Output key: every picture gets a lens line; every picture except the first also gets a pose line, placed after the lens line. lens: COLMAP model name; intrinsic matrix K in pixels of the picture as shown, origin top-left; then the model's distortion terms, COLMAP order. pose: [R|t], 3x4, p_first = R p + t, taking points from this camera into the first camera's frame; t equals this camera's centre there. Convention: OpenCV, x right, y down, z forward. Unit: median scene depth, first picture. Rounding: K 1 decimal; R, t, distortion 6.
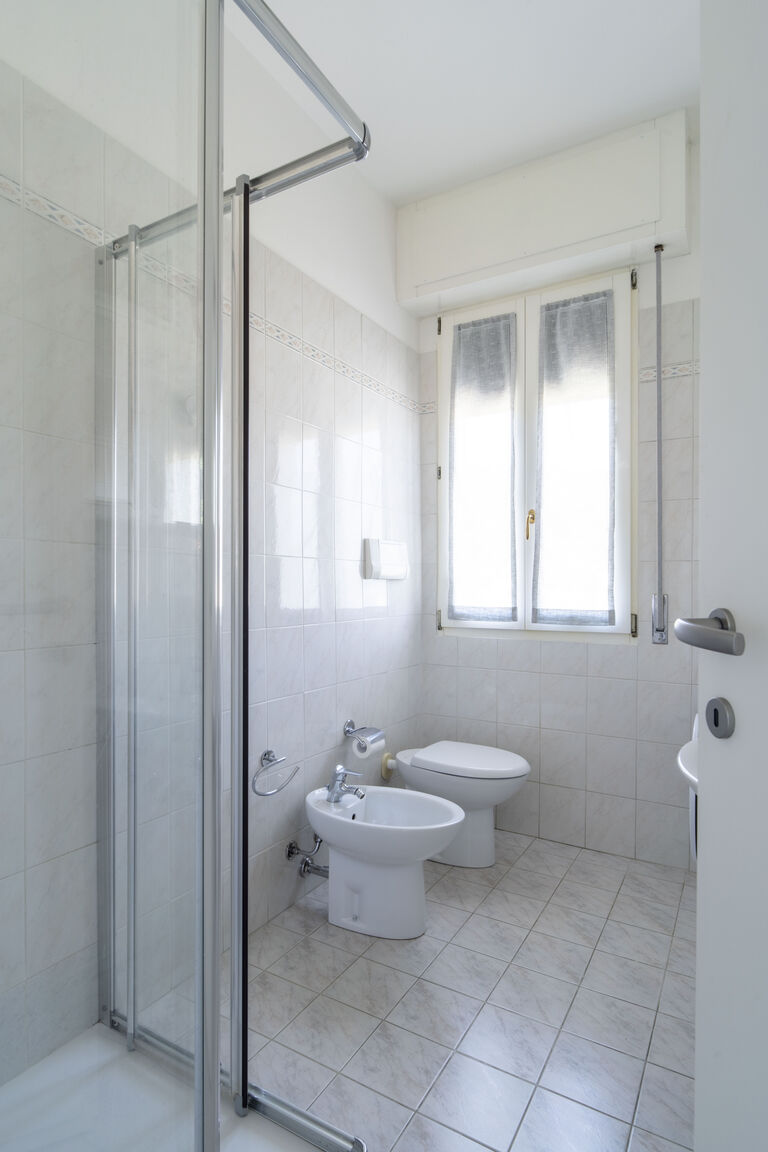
lens RADIAL K [[625.4, 0, 380.3], [0, 625.4, 579.5], [0, 0, 1]] dist [-0.003304, 0.000886]
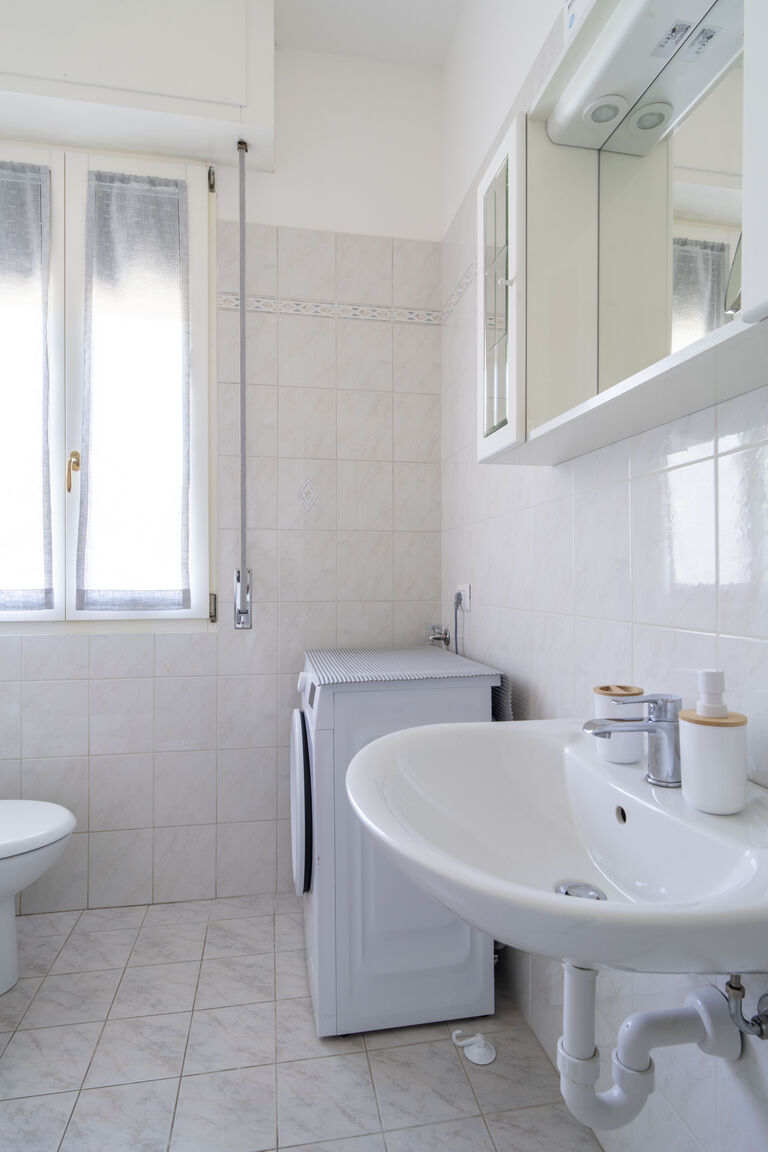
lens RADIAL K [[625.4, 0, 377.2], [0, 625.4, 575.6], [0, 0, 1]] dist [-0.003304, 0.000886]
pose [[0.766577, -0.003312, 0.642143, 0.050982], [-0.000134, 0.999986, 0.005317, 0.027361], [-0.642152, -0.004162, 0.766566, 0.246189]]
